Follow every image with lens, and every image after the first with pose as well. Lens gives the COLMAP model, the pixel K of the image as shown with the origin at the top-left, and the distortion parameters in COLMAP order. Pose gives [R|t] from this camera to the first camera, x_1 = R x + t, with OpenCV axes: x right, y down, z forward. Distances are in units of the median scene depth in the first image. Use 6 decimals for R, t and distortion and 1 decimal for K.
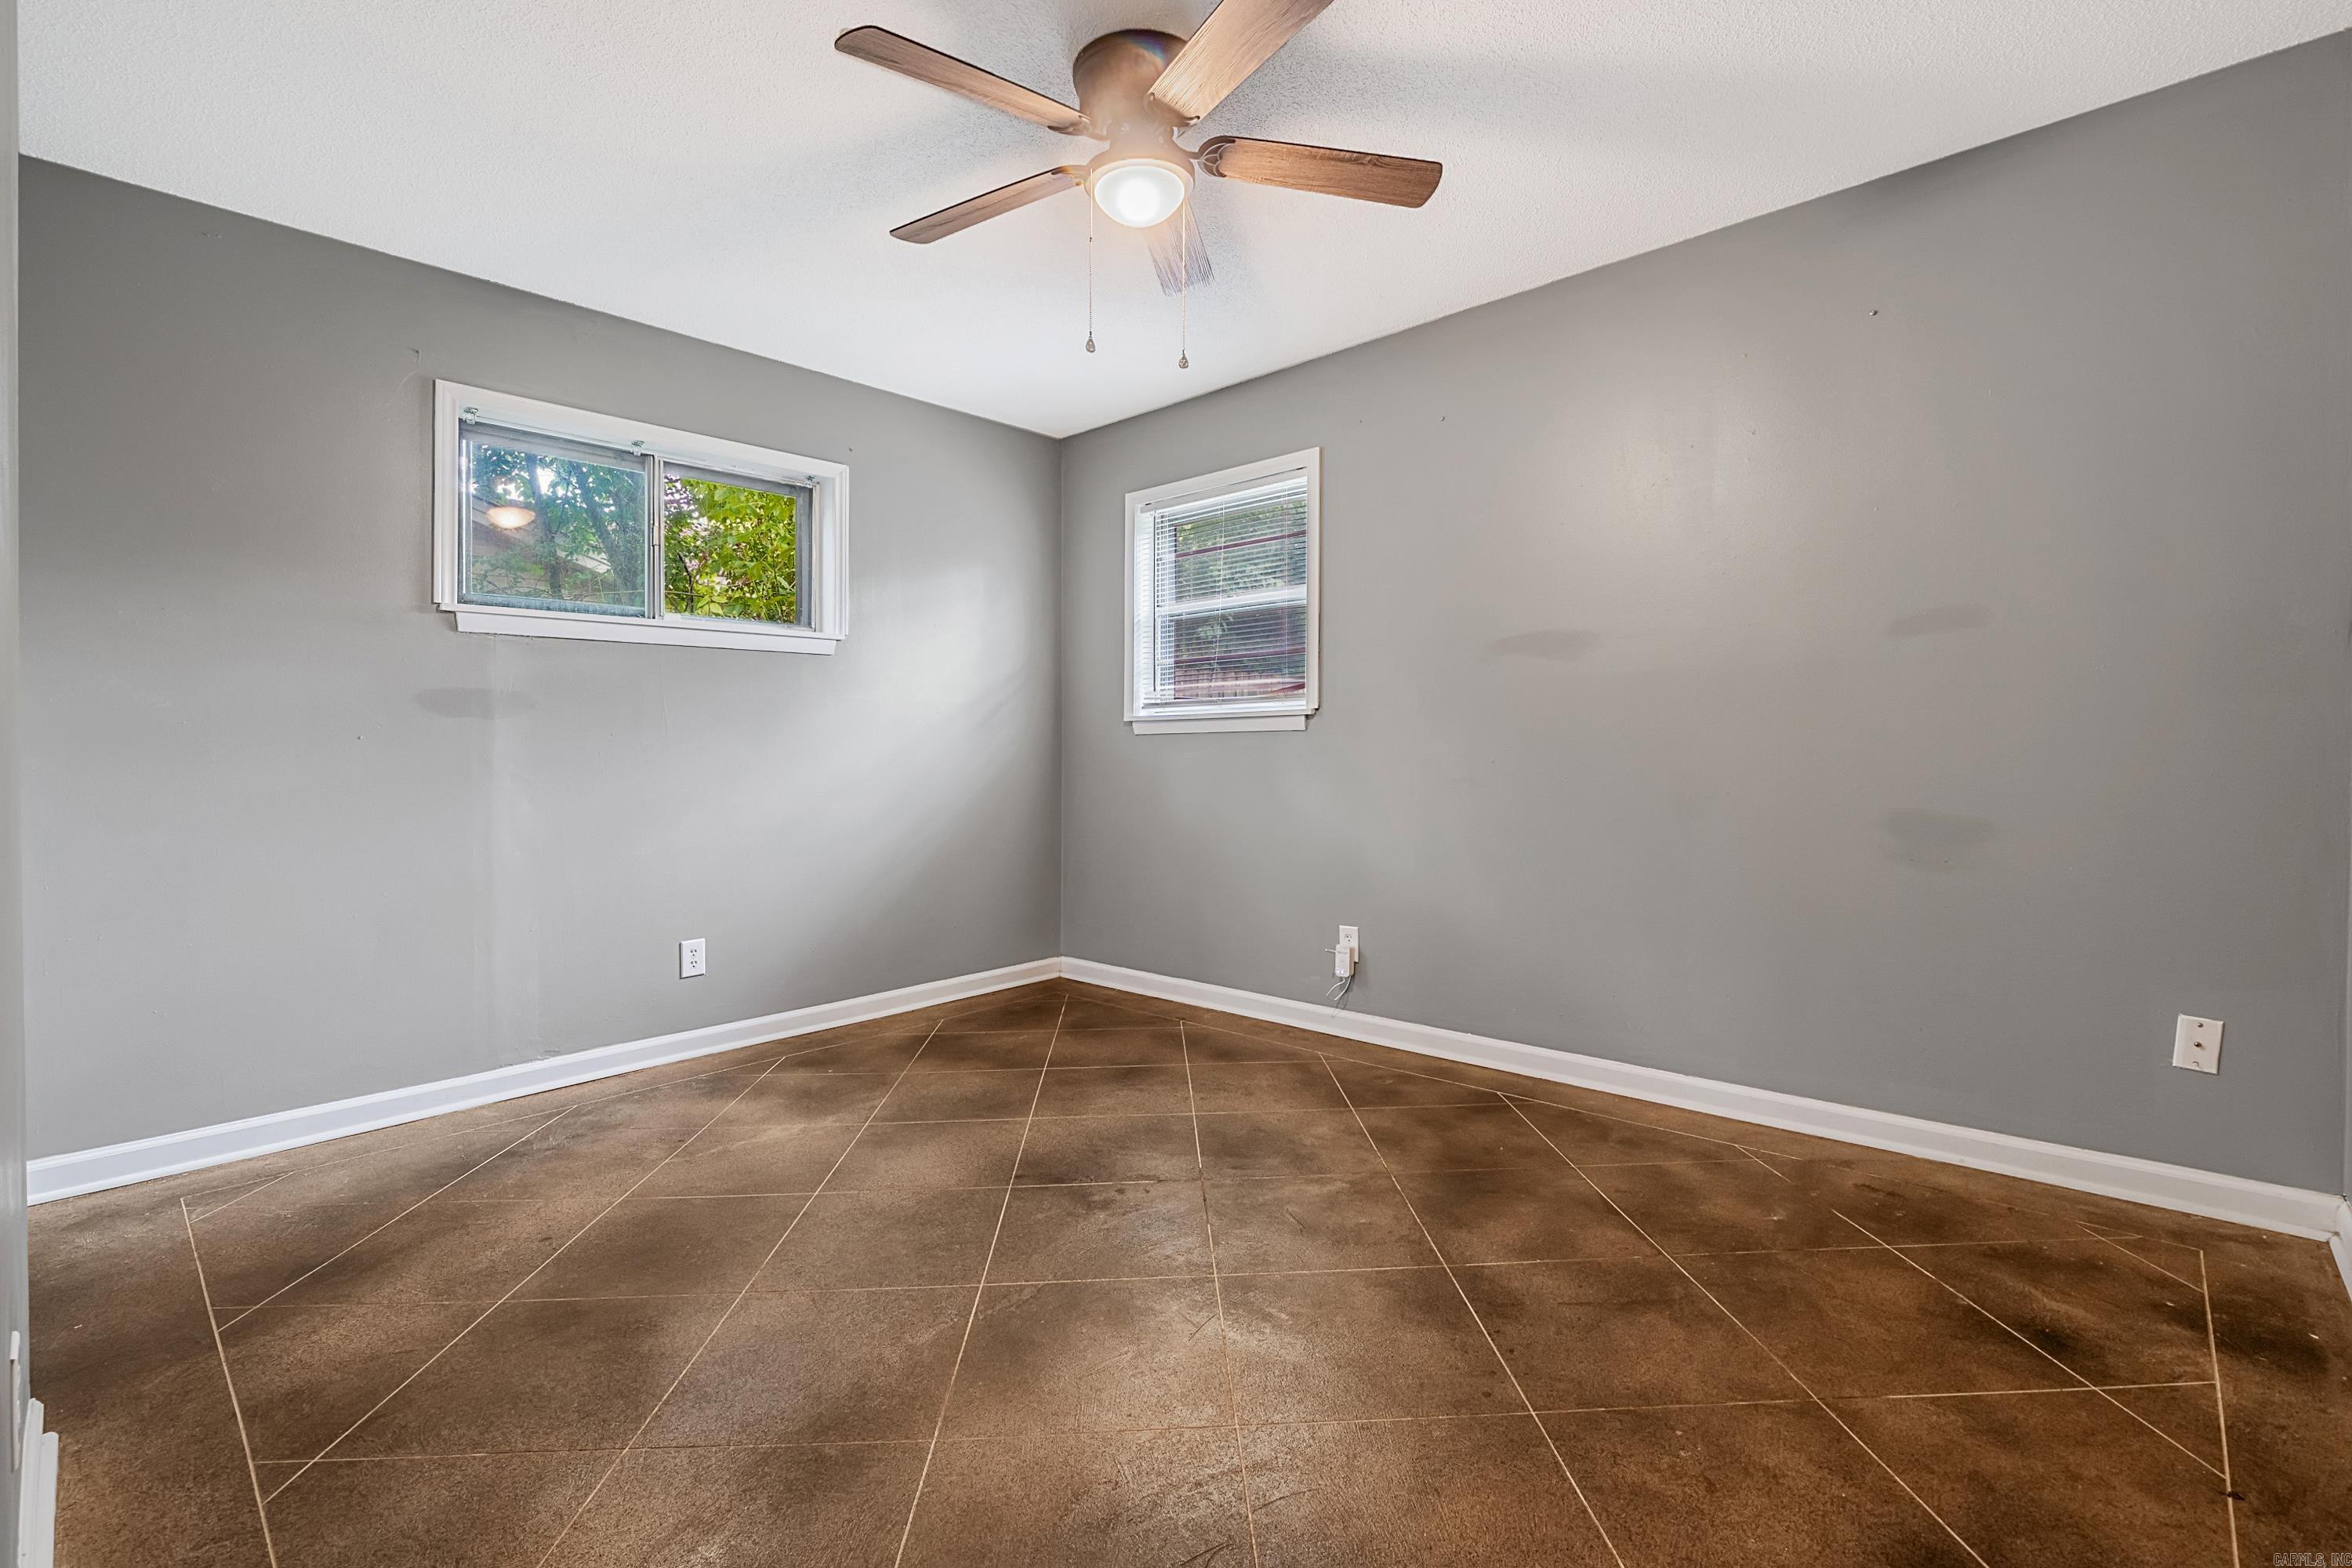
lens RADIAL K [[1032.3, 0, 1198.8], [0, 1032.3, 772.6], [0, 0, 1]] dist [-0.001707, -0.000205]
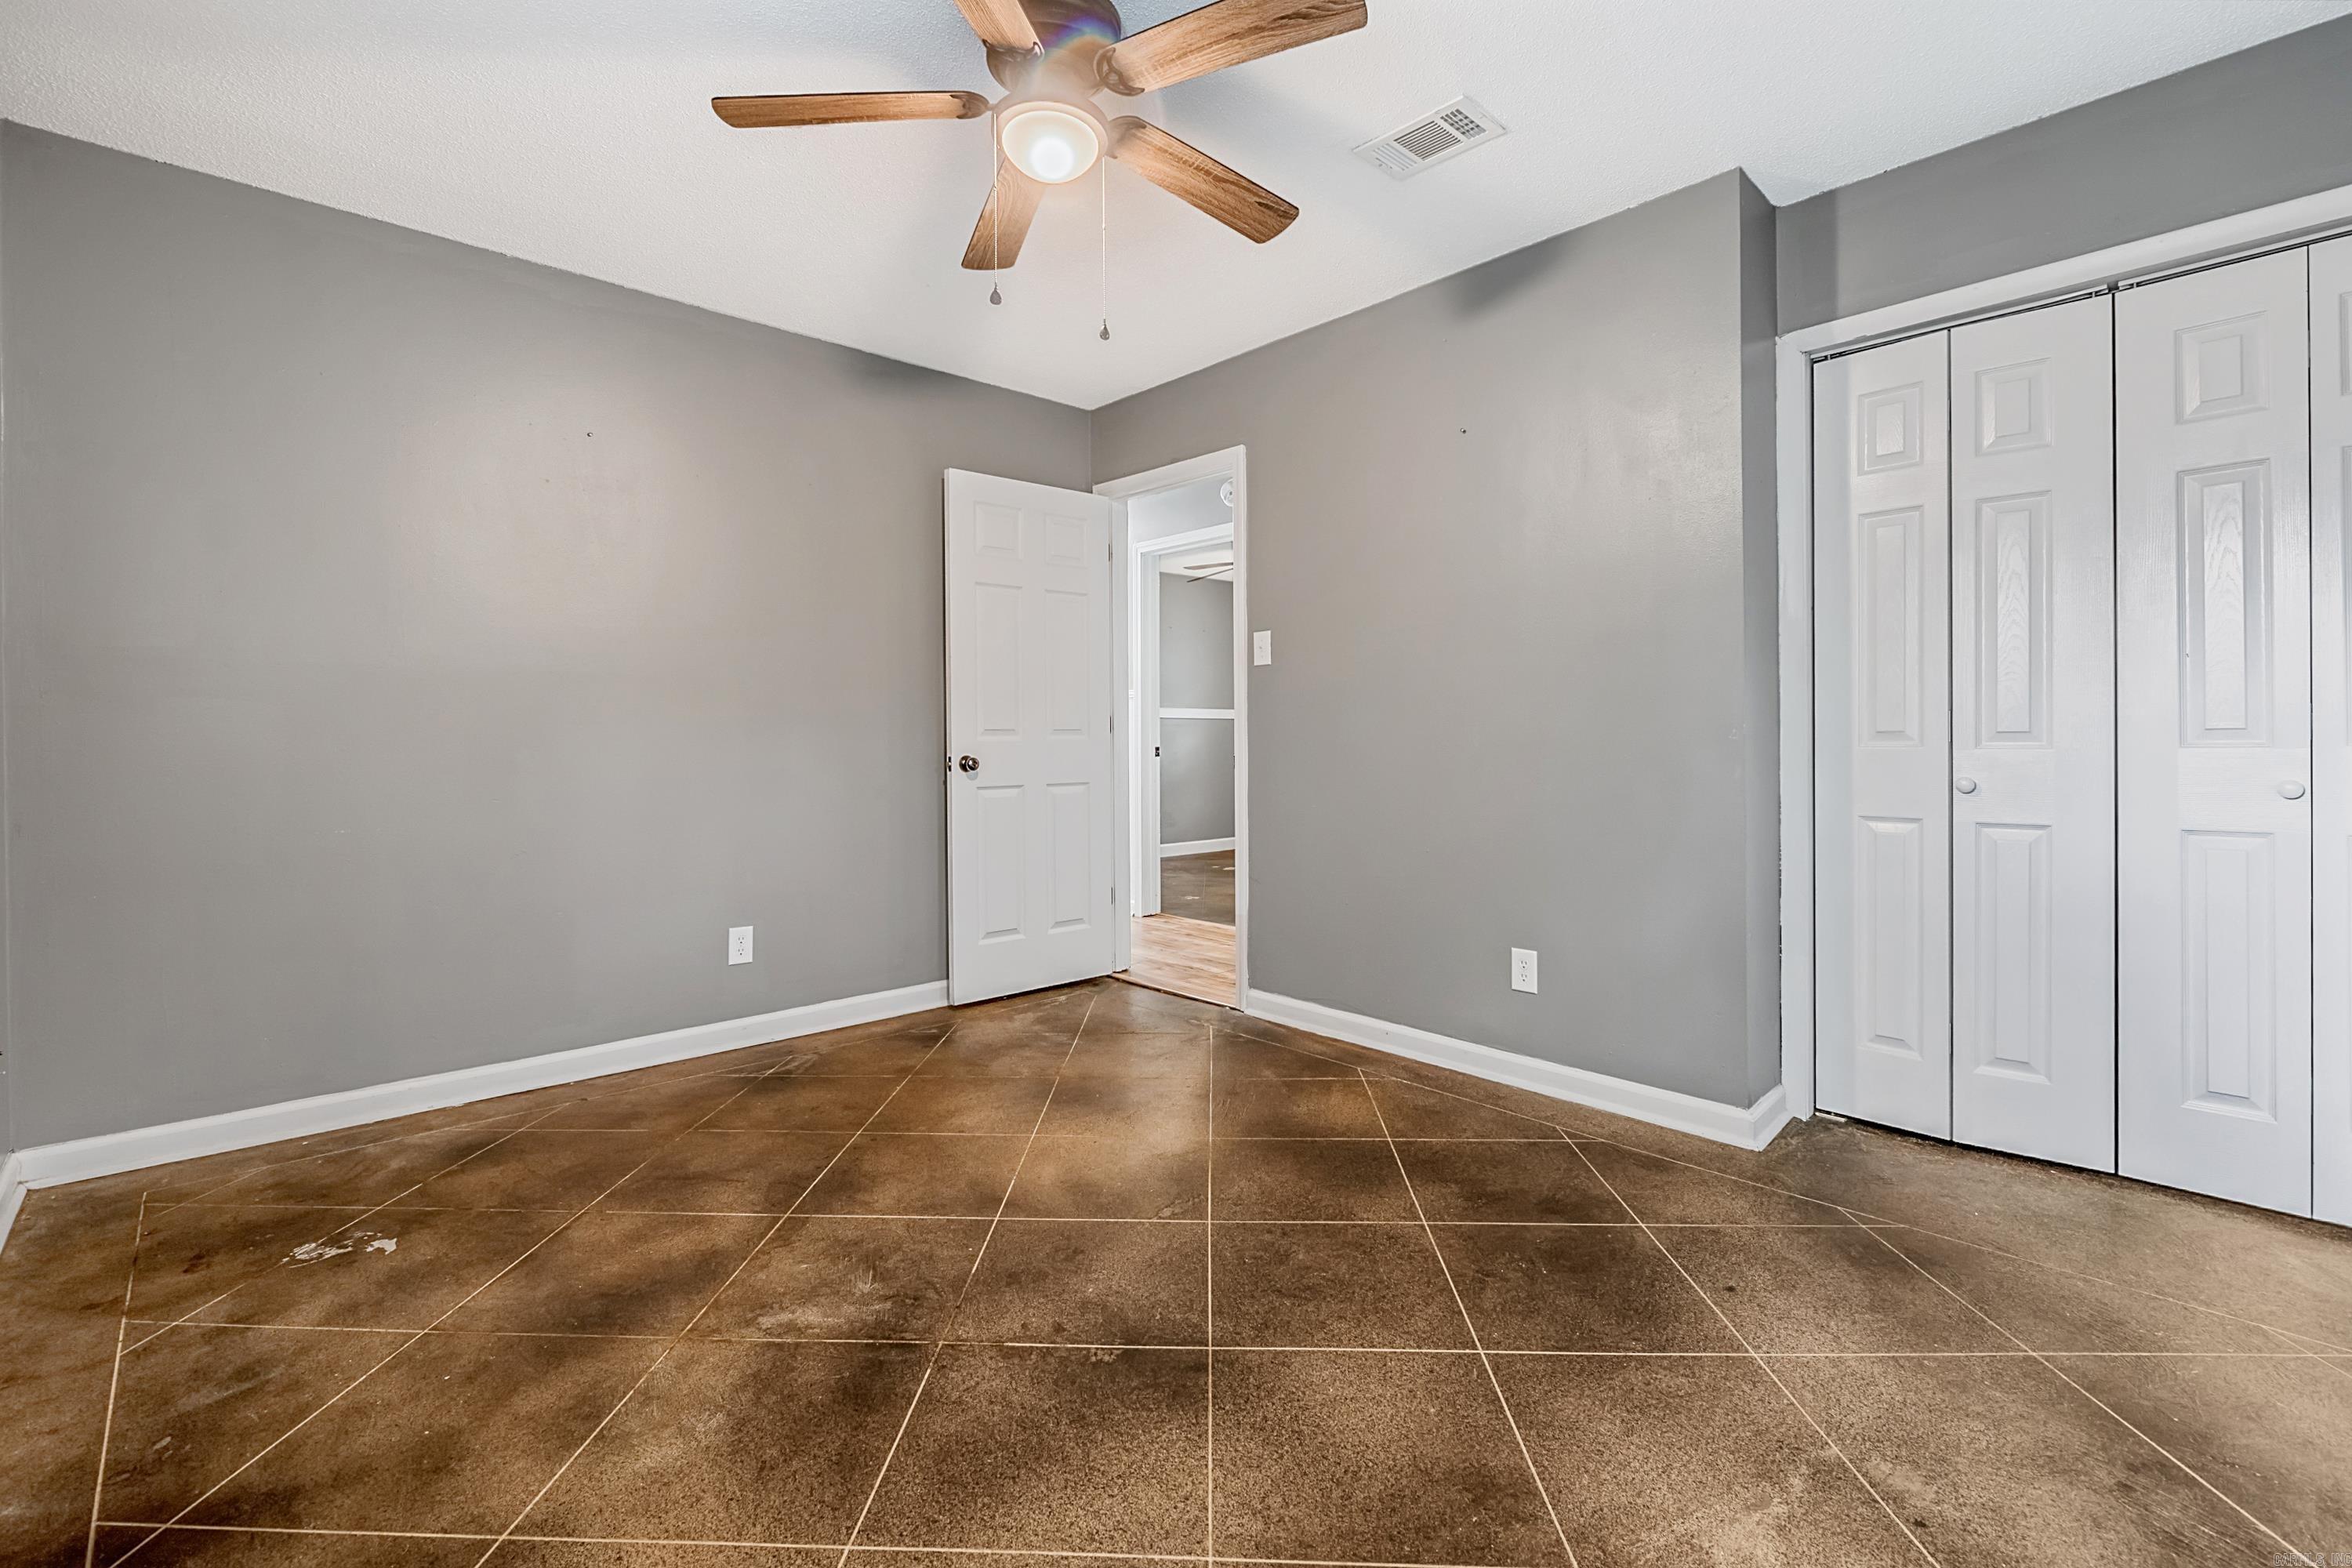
lens RADIAL K [[1040.5, 0, 1177.4], [0, 1040.5, 754.6], [0, 0, 1]] dist [-0.002056, -0.000482]
pose [[-0.996065, 0.017051, 0.086964, -0.204797], [0.020272, 0.999136, 0.036289, -0.029561], [-0.086270, 0.037909, -0.995550, 1.515544]]
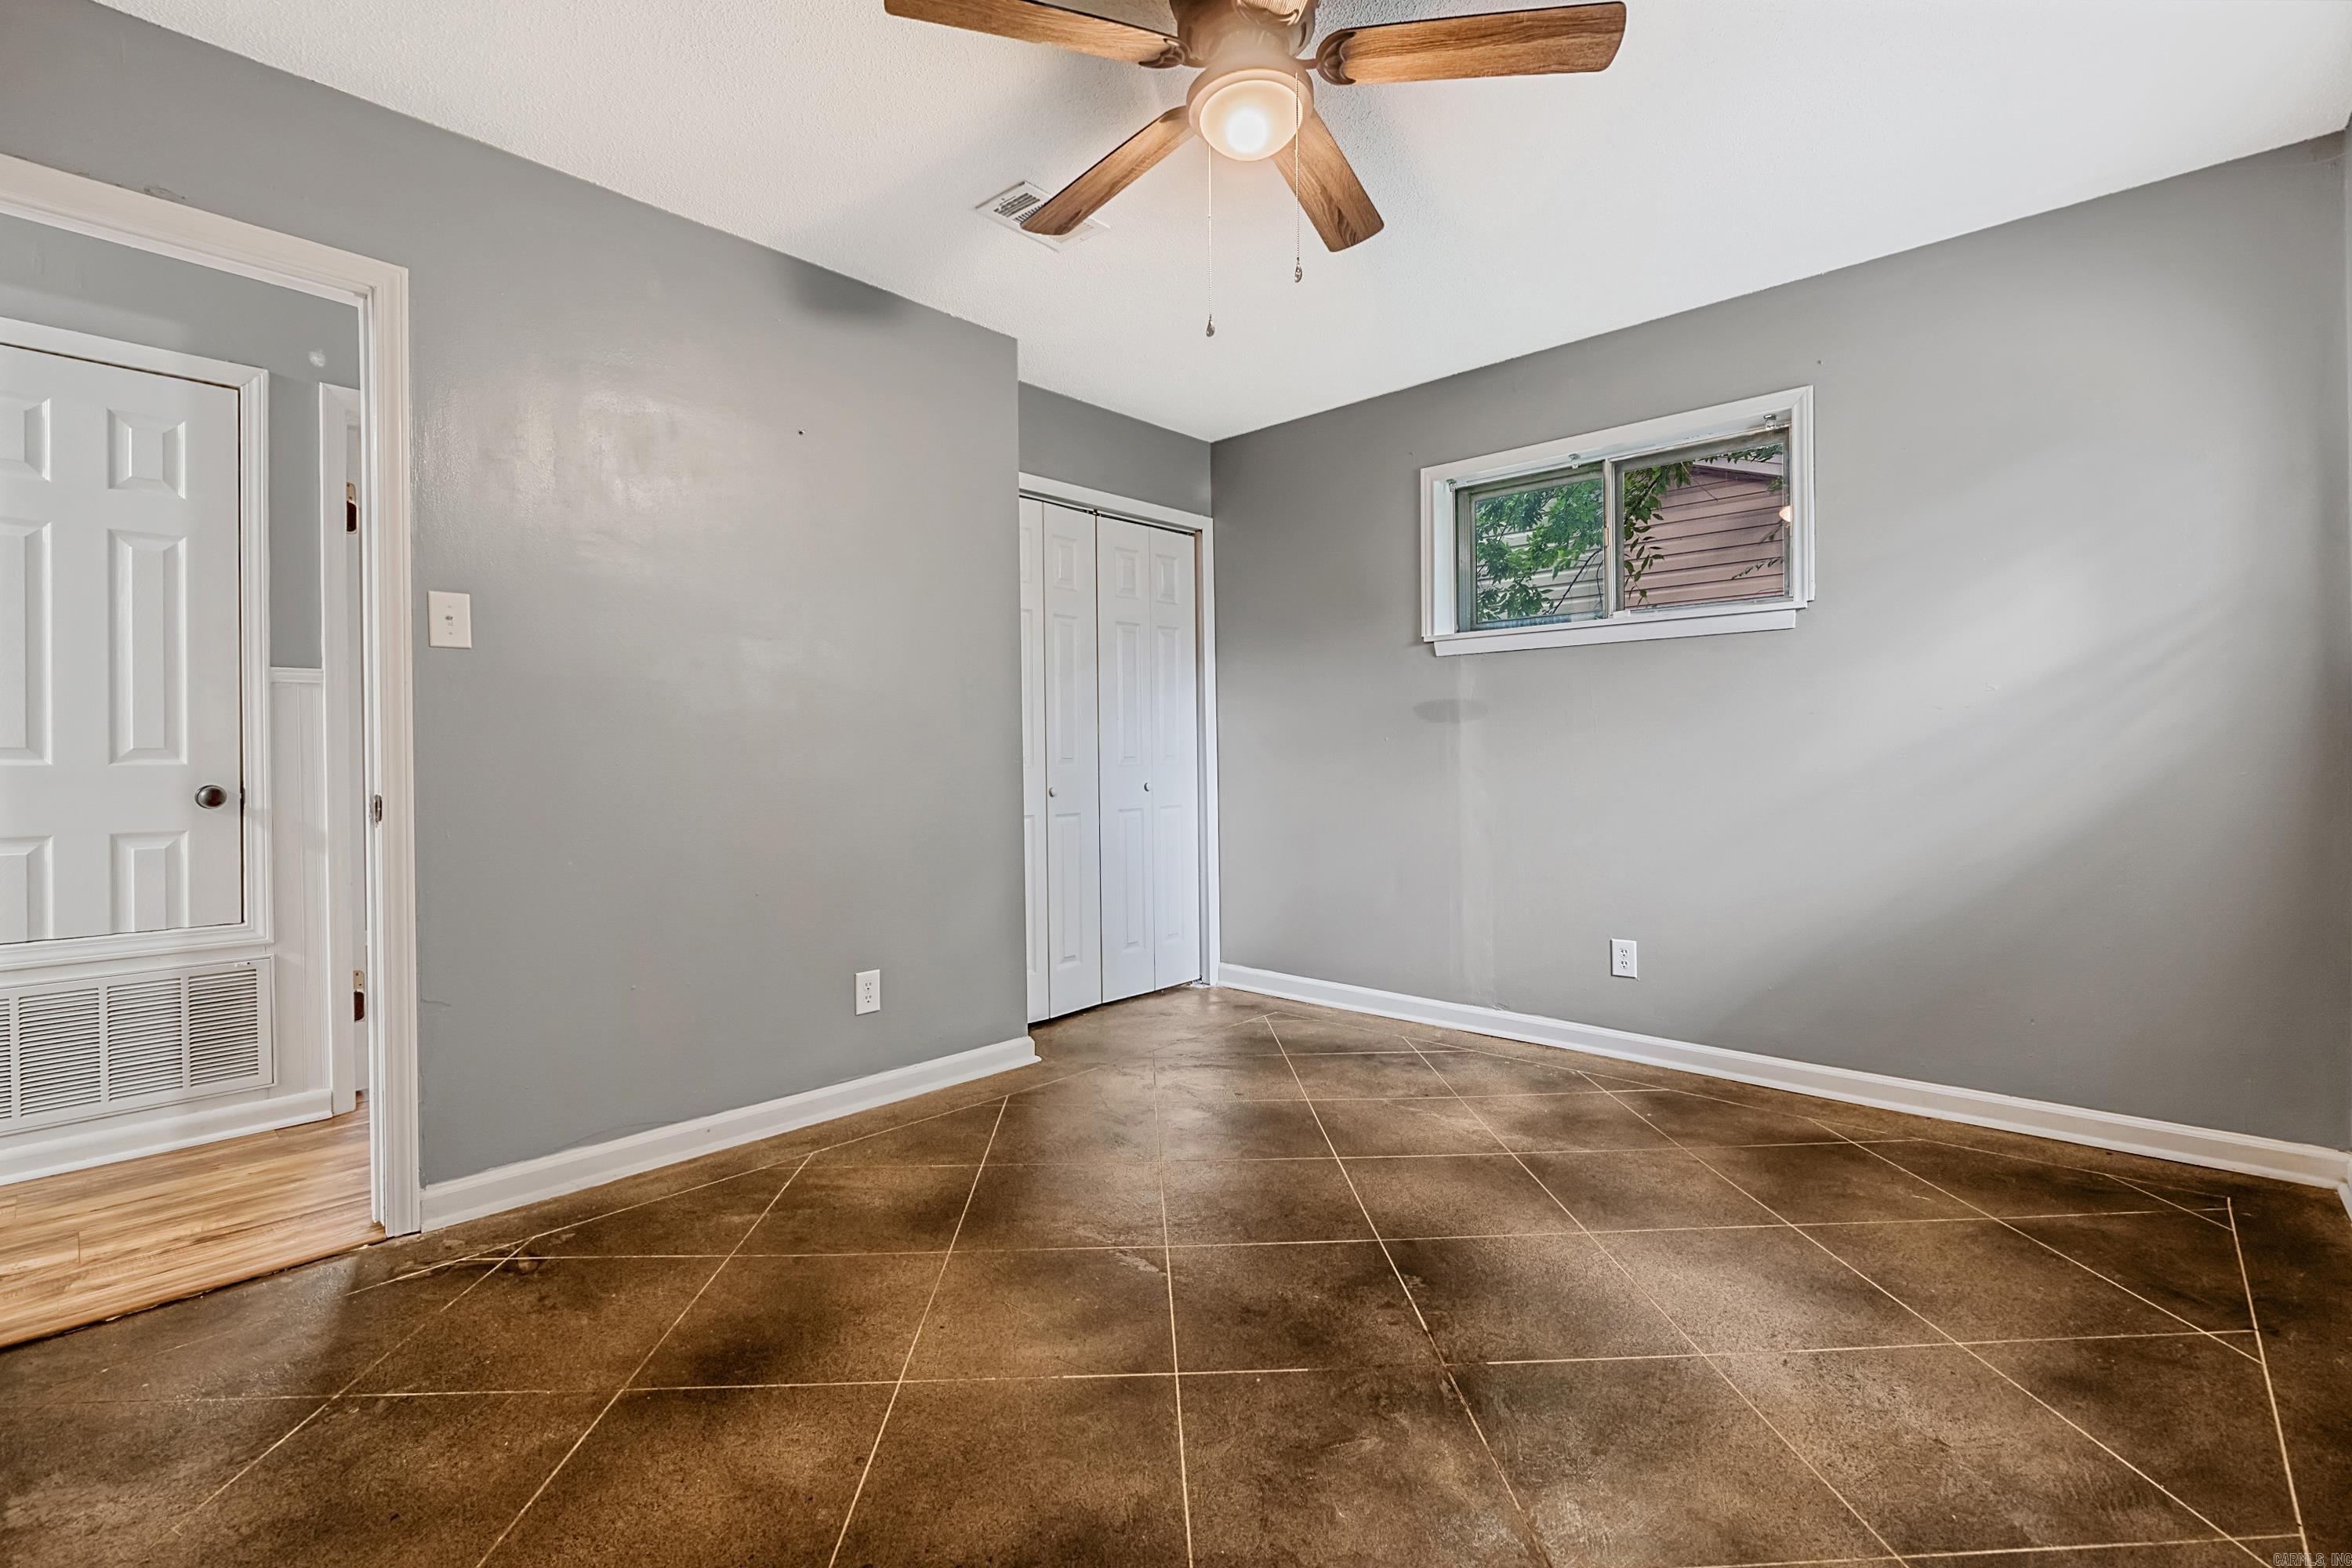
lens RADIAL K [[1040.5, 0, 1177.4], [0, 1040.5, 754.6], [0, 0, 1]] dist [-0.002056, -0.000482]
pose [[-0.004224, 0.010671, -0.999934, 0.639928], [-0.013251, 0.999855, 0.010727, -0.024991], [0.999903, 0.013295, -0.004082, 0.732937]]
